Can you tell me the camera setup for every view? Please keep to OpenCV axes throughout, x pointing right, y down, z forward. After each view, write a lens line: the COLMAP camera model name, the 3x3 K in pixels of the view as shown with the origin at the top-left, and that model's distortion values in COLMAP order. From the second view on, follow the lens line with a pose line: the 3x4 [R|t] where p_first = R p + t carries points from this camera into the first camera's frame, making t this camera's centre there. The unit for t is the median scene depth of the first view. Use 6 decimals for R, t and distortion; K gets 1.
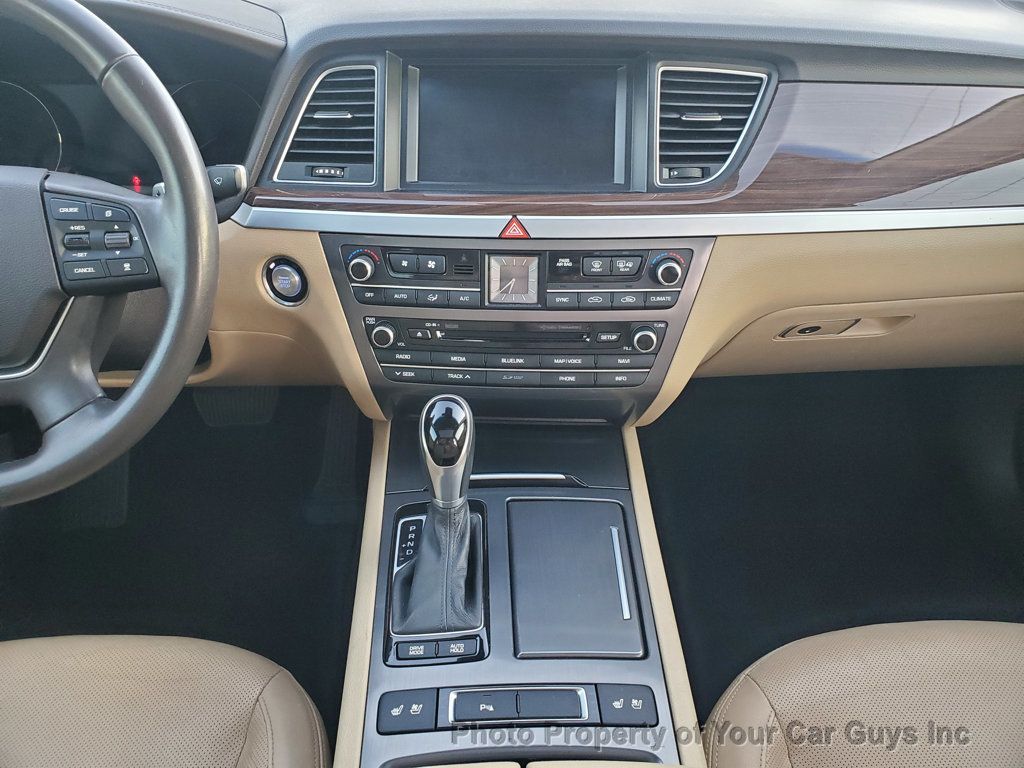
lens RADIAL K [[839.6, 0, 526.2], [0, 839.6, 383.8], [0, 0, 1]] dist [0.007889, -0.017970]
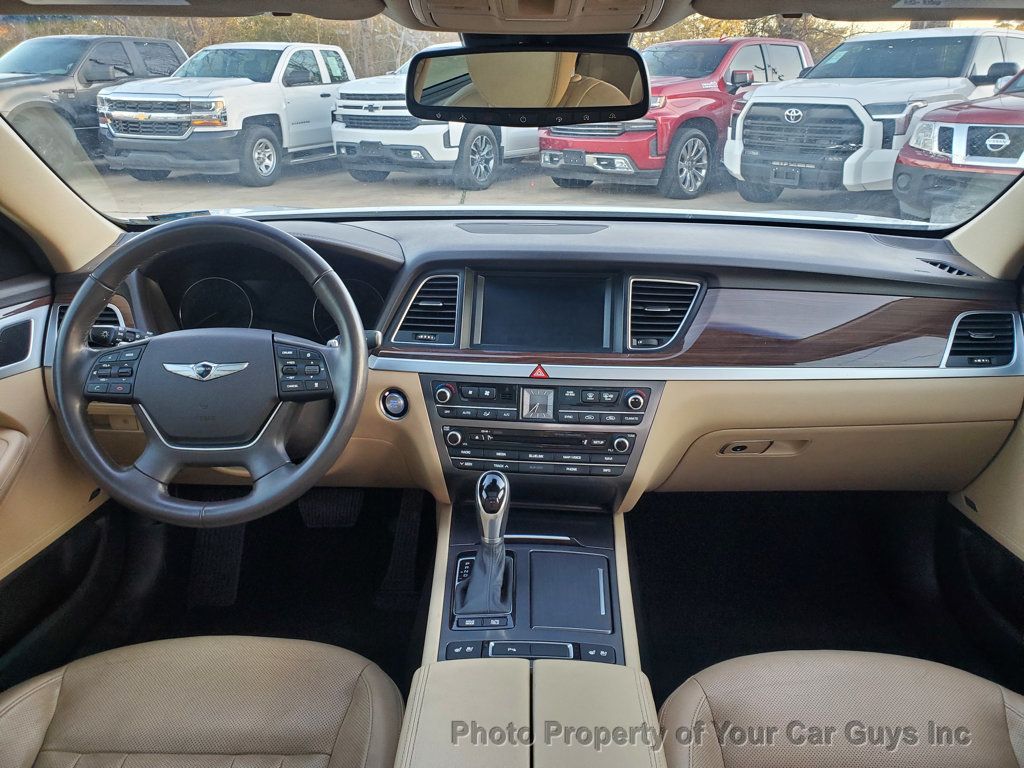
lens RADIAL K [[772.3, 0, 517.6], [0, 772.3, 379.3], [0, 0, 1]] dist [-0.006398, 0.015778]
pose [[0.998062, 0.023059, -0.057789, 0.029200], [-0.034623, 0.977534, -0.207914, 0.133732], [0.051697, 0.209512, 0.976438, -0.436121]]
